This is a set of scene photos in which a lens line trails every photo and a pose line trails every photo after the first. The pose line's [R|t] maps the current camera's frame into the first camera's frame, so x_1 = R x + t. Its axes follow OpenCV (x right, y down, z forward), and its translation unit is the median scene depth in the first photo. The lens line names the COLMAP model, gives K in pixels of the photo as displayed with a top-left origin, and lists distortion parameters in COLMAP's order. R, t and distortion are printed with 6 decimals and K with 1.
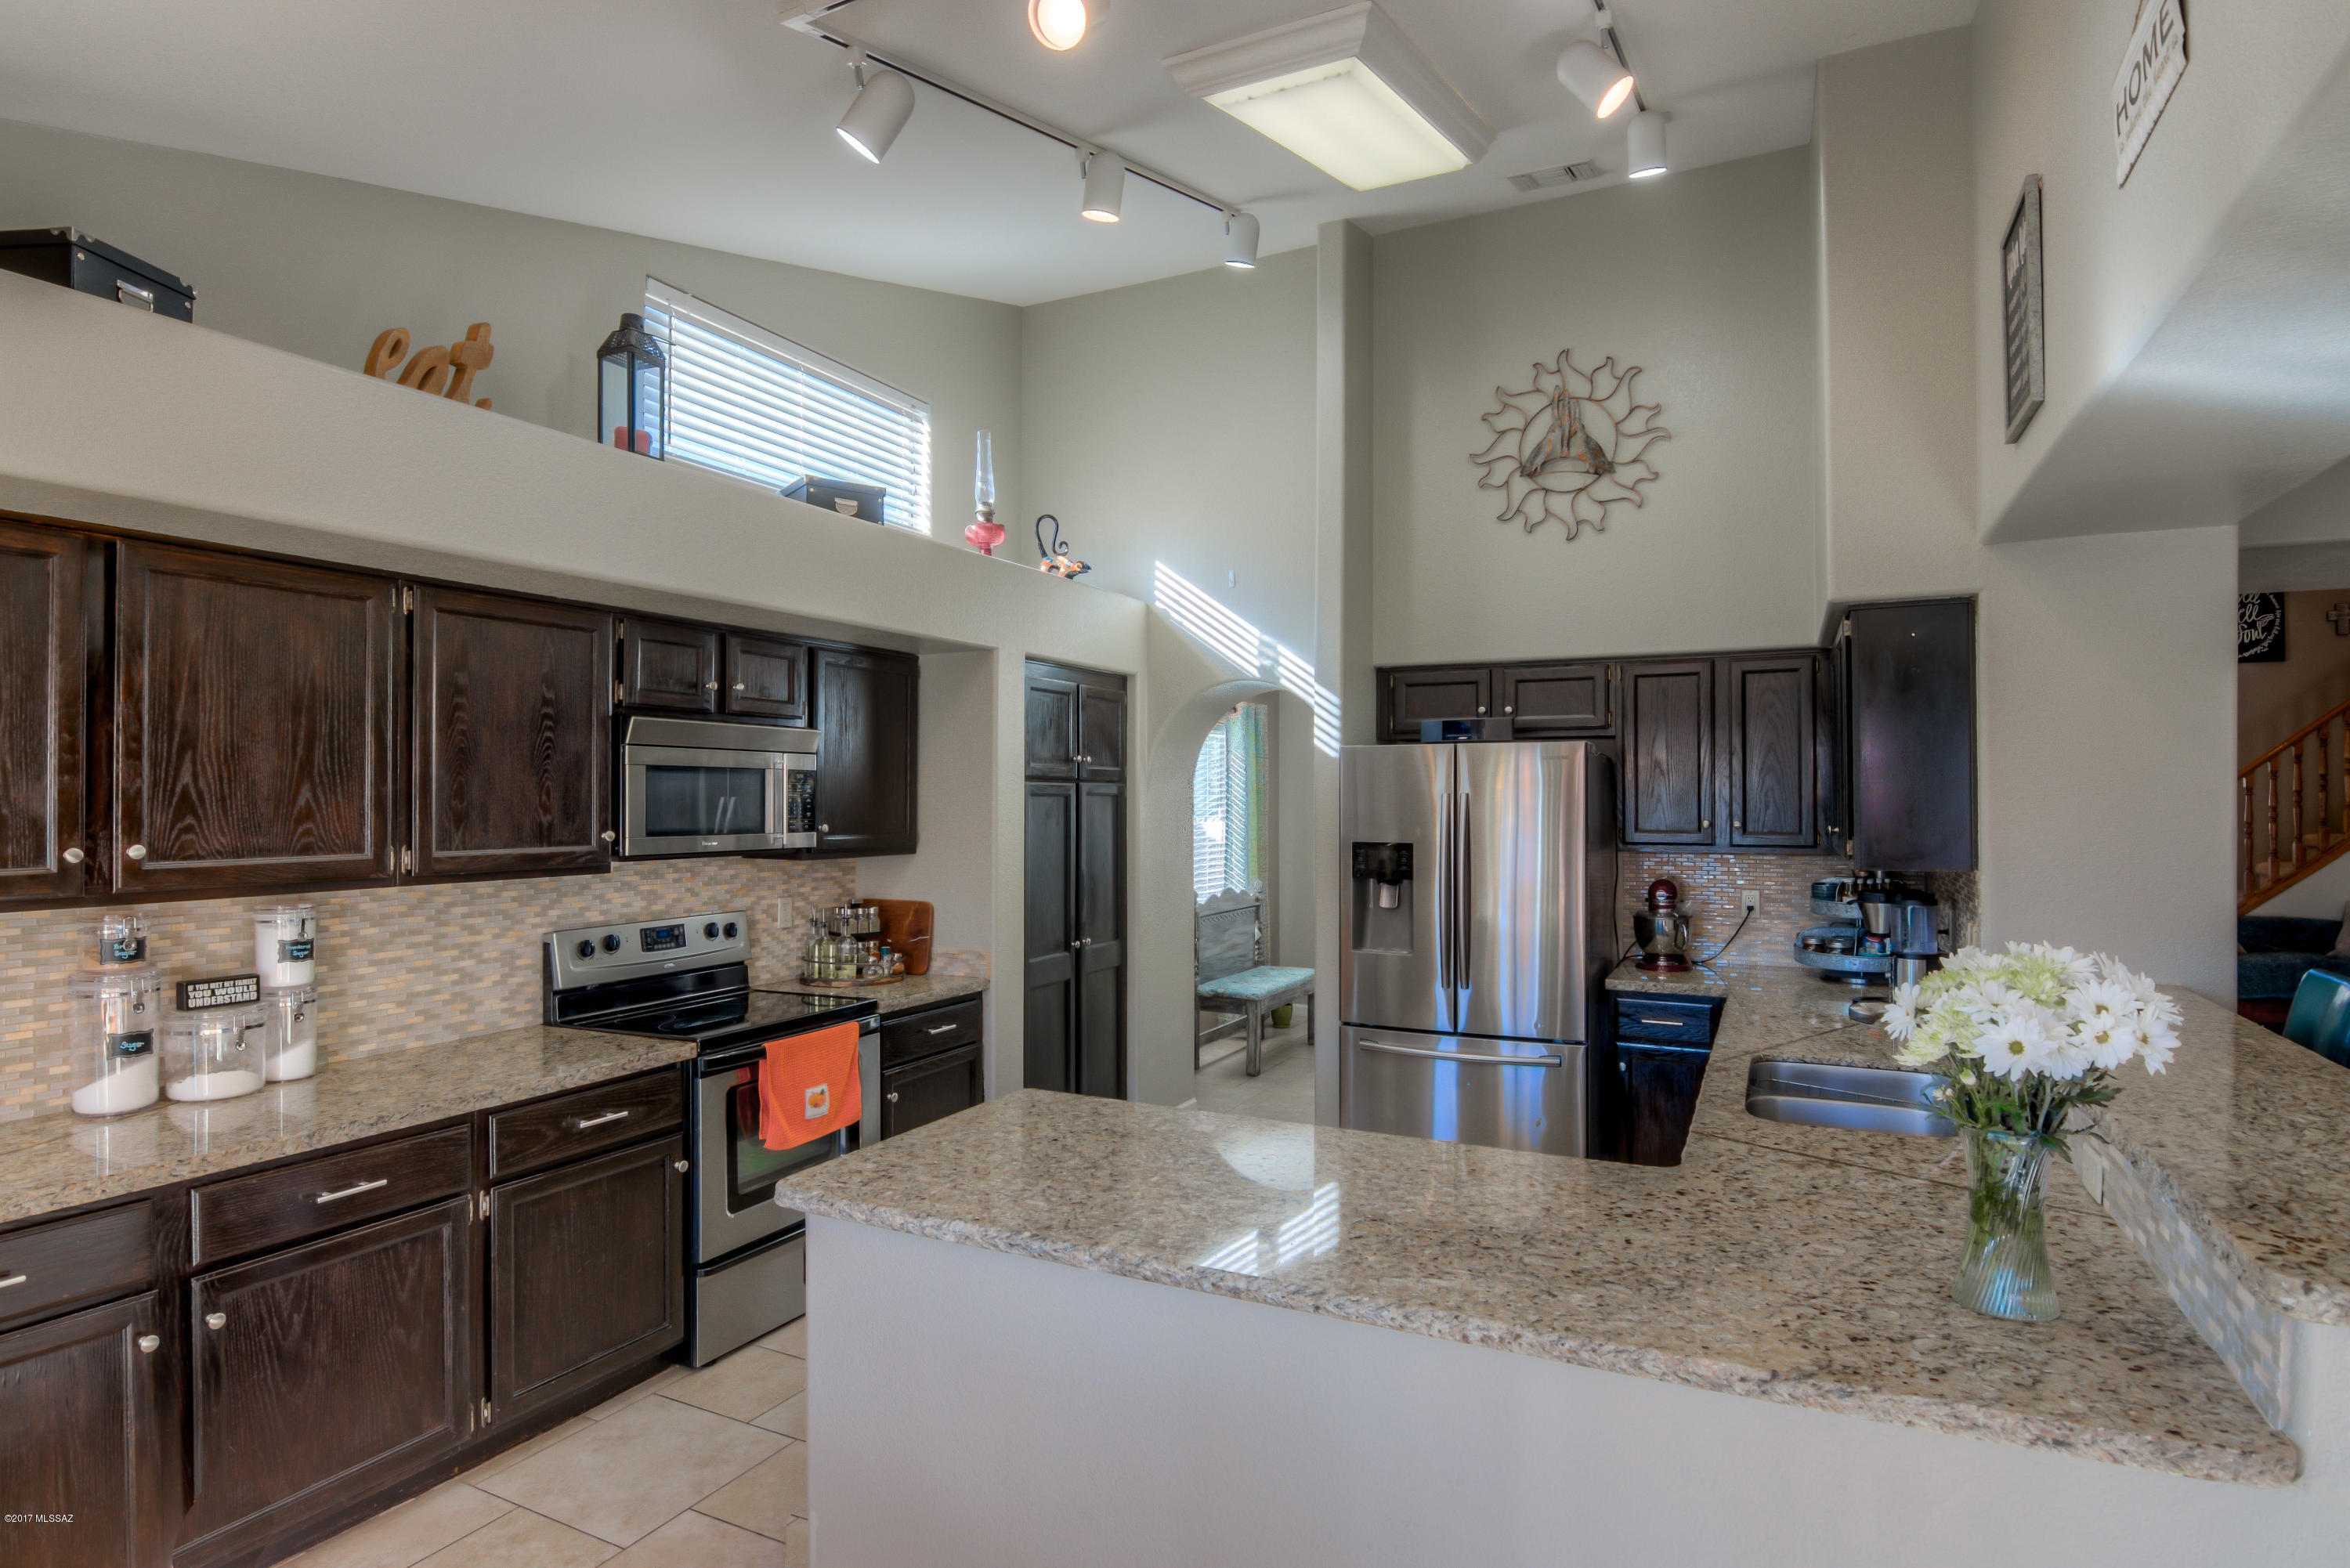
lens RADIAL K [[1252.4, 0, 1164.1], [0, 1252.4, 792.9], [0, 0, 1]] dist [-0.007235, -0.001631]
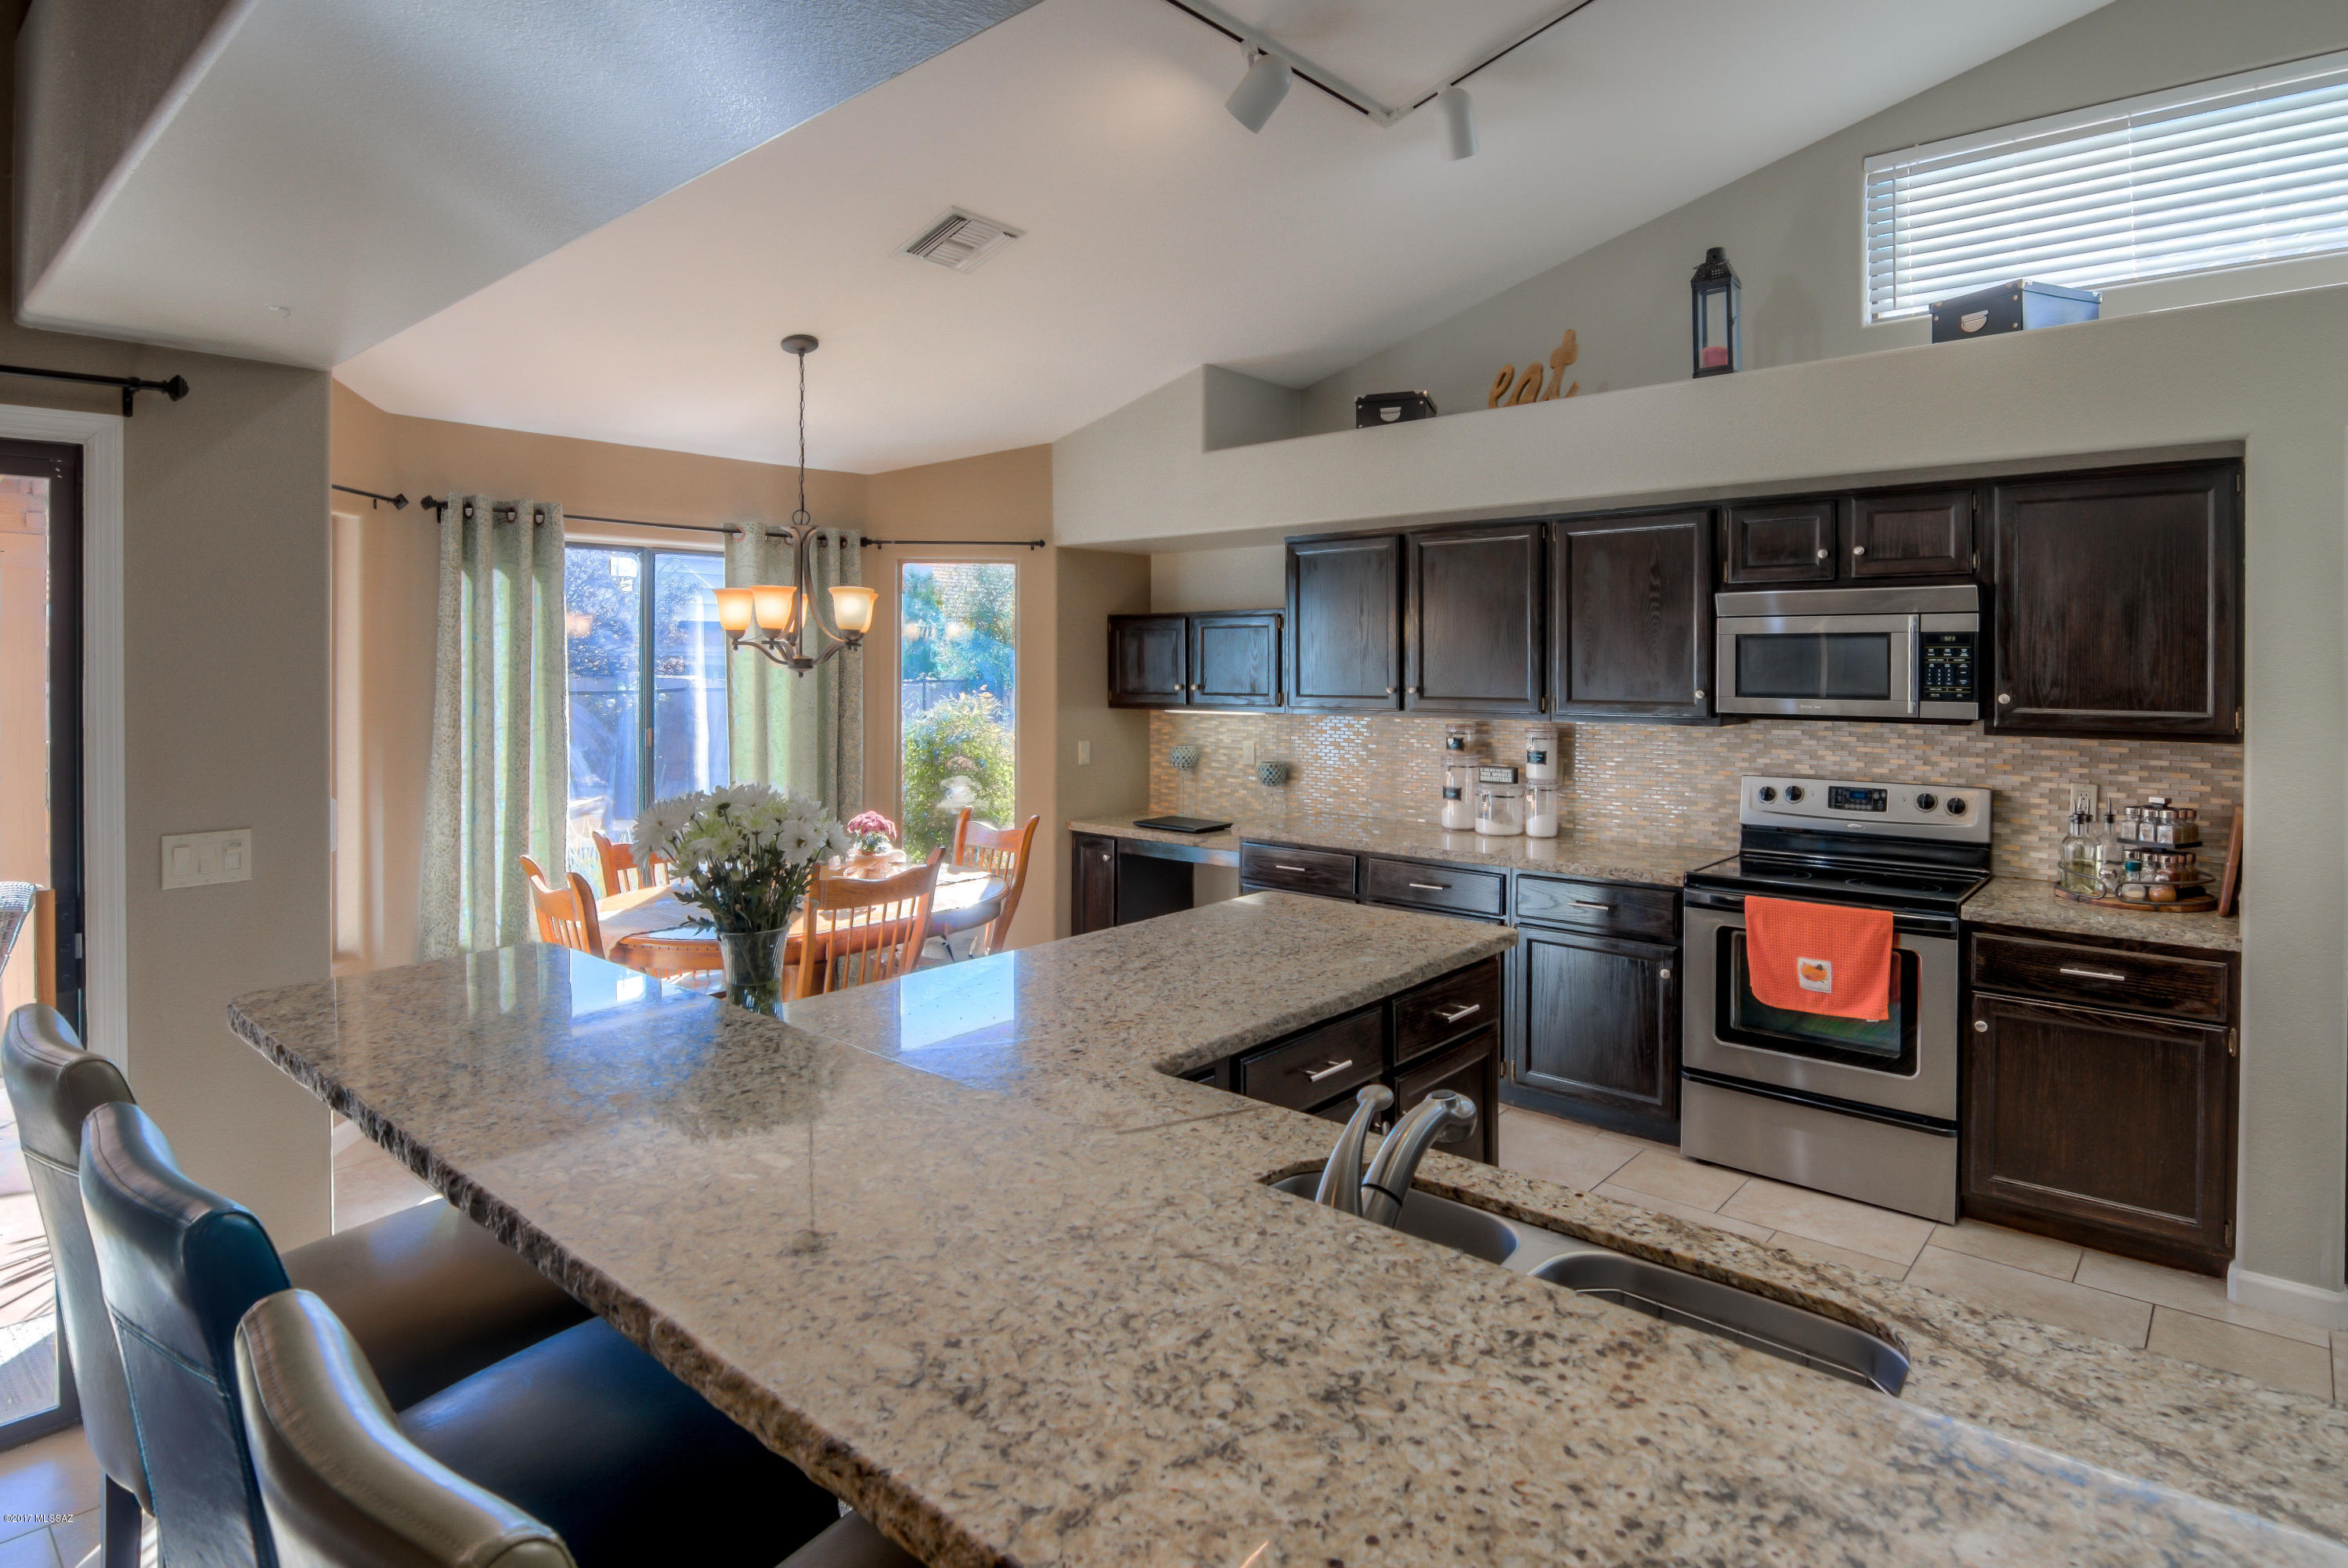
lens RADIAL K [[1251.3, 0, 1172.8], [0, 1251.3, 664.2], [0, 0, 1]] dist [-0.007235, -0.001631]
pose [[-0.254742, 0.002806, -0.967005, 0.772791], [0.003292, 0.999993, 0.002034, 0.001085], [0.967003, -0.002665, -0.254750, 0.750096]]
